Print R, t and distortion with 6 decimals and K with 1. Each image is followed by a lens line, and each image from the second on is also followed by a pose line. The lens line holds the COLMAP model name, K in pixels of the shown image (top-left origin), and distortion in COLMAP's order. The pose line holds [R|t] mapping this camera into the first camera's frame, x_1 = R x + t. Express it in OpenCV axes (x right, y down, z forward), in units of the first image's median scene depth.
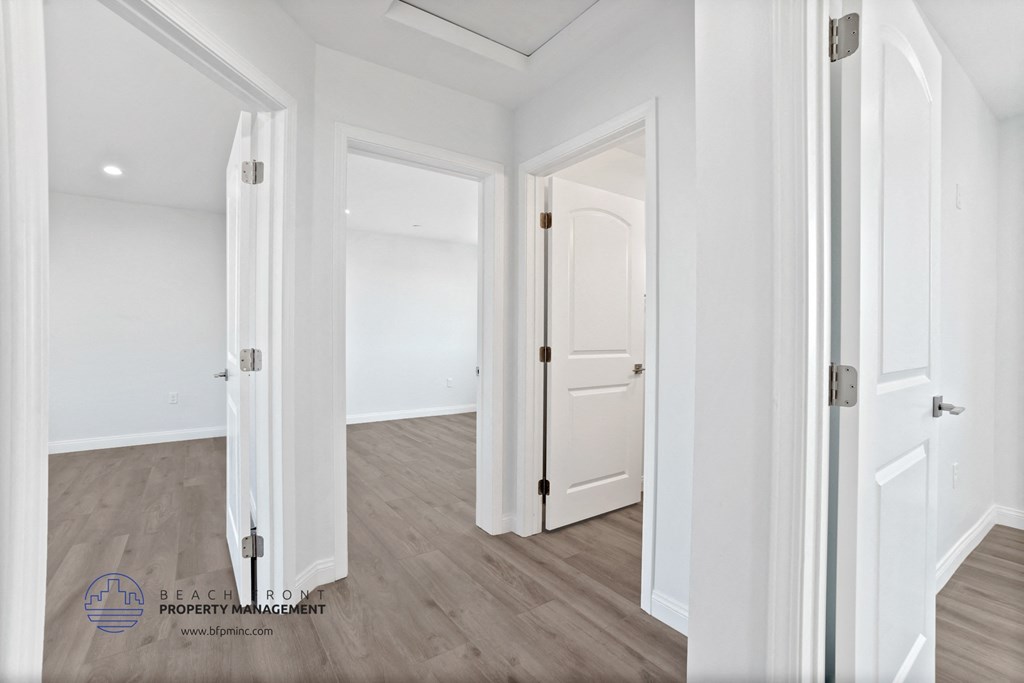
lens RADIAL K [[458.5, 0, 510.8], [0, 458.5, 339.0], [0, 0, 1]] dist [-0.067296, 0.034808]
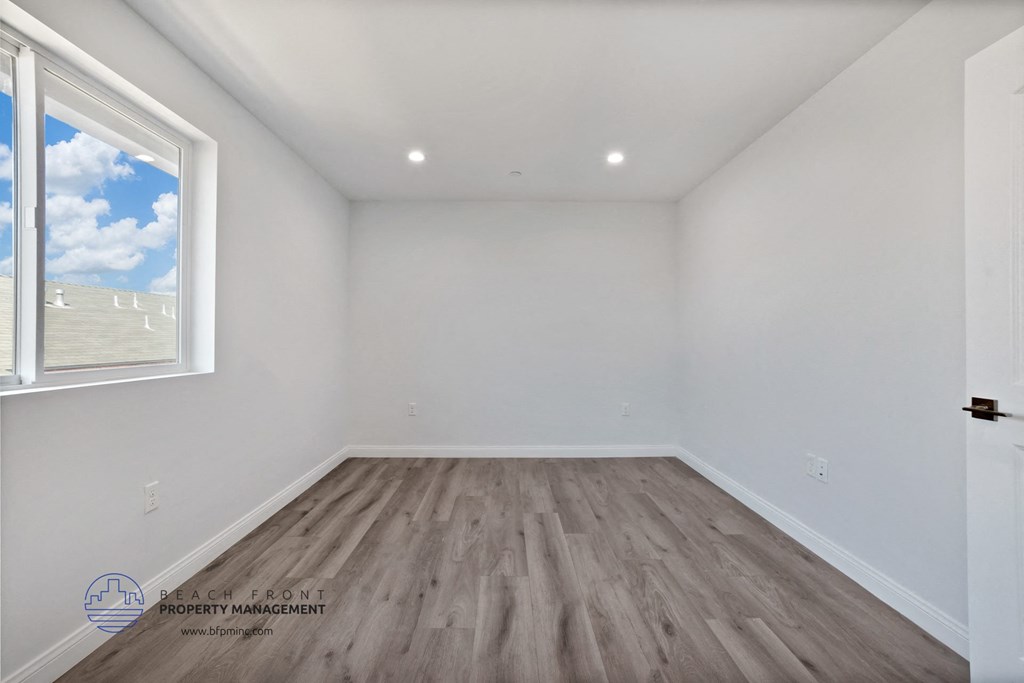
lens RADIAL K [[458.5, 0, 510.8], [0, 458.5, 339.0], [0, 0, 1]] dist [-0.067296, 0.034808]
pose [[0.824725, -0.002033, -0.565531, -0.590943], [-0.004539, 0.999938, -0.010214, -0.002961], [0.565516, 0.010991, 0.824664, 0.130276]]
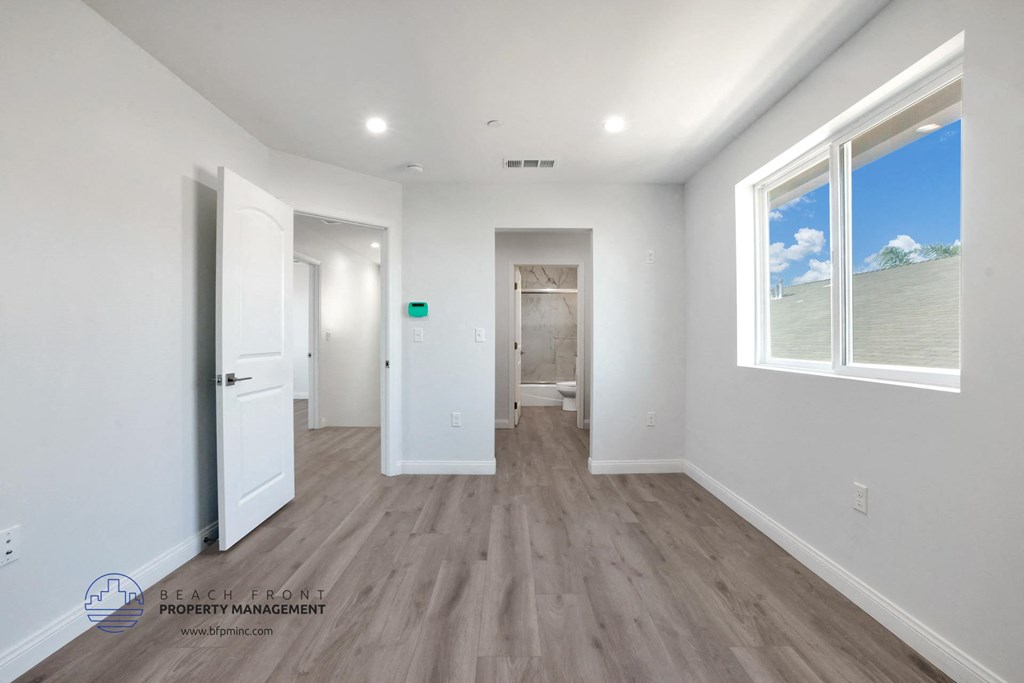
lens RADIAL K [[458.5, 0, 510.8], [0, 458.5, 339.0], [0, 0, 1]] dist [-0.067296, 0.034808]
pose [[-0.819967, -0.005462, 0.572385, -1.239934], [-0.000141, 0.999956, 0.009339, -0.015046], [-0.572411, 0.007576, -0.819932, 1.054530]]
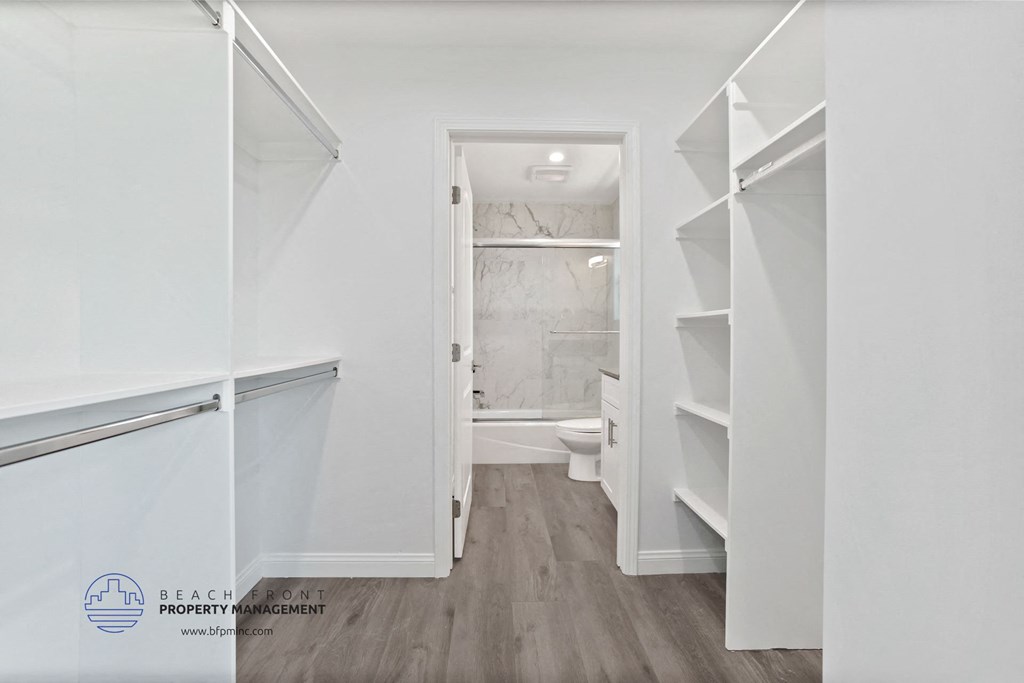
lens RADIAL K [[458.5, 0, 510.8], [0, 458.5, 339.0], [0, 0, 1]] dist [-0.067296, 0.034808]
pose [[-0.836716, -0.011415, 0.547519, -1.164625], [-0.002785, 0.999859, 0.016590, -0.013241], [-0.547630, 0.012356, -0.836629, 0.928673]]
